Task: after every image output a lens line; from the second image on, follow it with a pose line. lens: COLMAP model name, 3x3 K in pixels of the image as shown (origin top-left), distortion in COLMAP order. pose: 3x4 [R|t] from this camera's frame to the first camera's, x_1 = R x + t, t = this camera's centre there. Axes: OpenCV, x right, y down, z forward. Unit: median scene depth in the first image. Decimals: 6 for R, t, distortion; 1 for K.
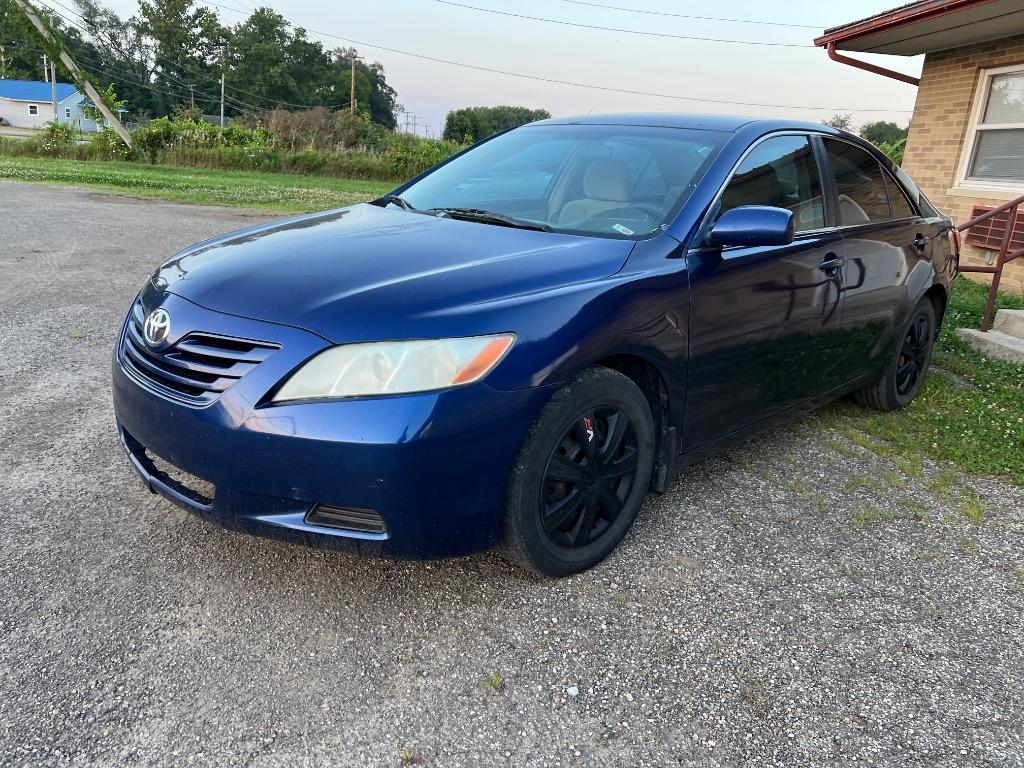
lens RADIAL K [[794.2, 0, 511.7], [0, 794.2, 383.9], [0, 0, 1]] dist [0.066689, -0.051326]
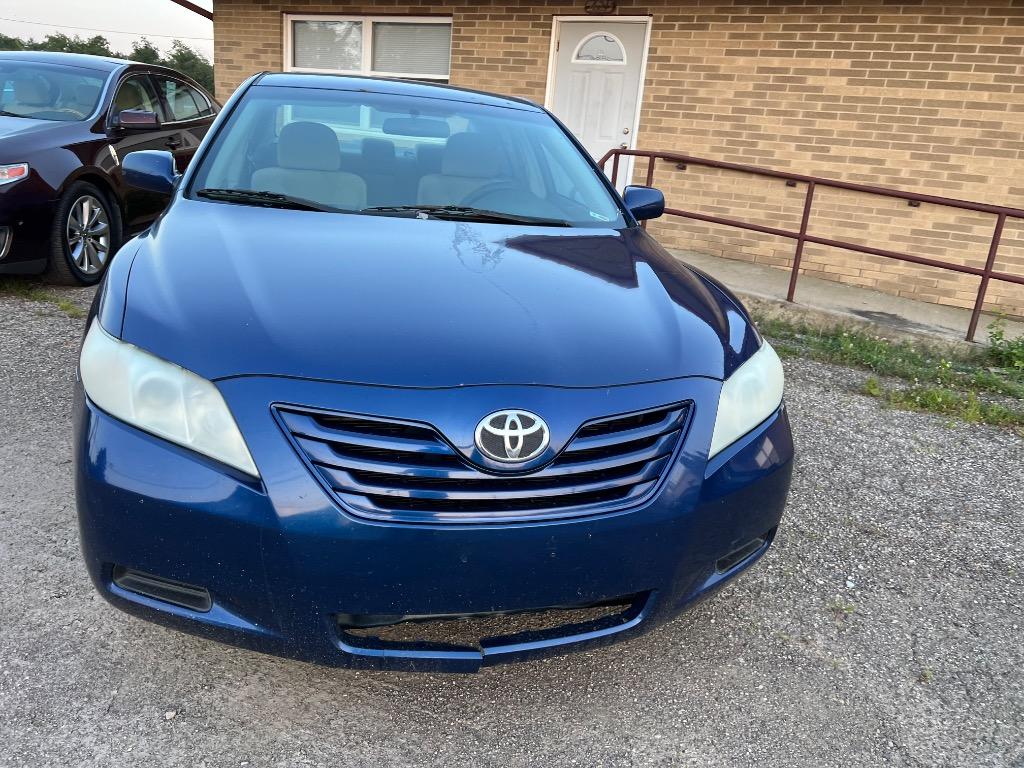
lens RADIAL K [[794.2, 0, 511.7], [0, 794.2, 387.6], [0, 0, 1]] dist [0.066689, -0.051326]
pose [[0.501840, -0.285946, 0.816328, -0.291302], [0.199048, 0.956623, 0.212724, -0.075996], [-0.841746, 0.055735, 0.536989, 0.185455]]
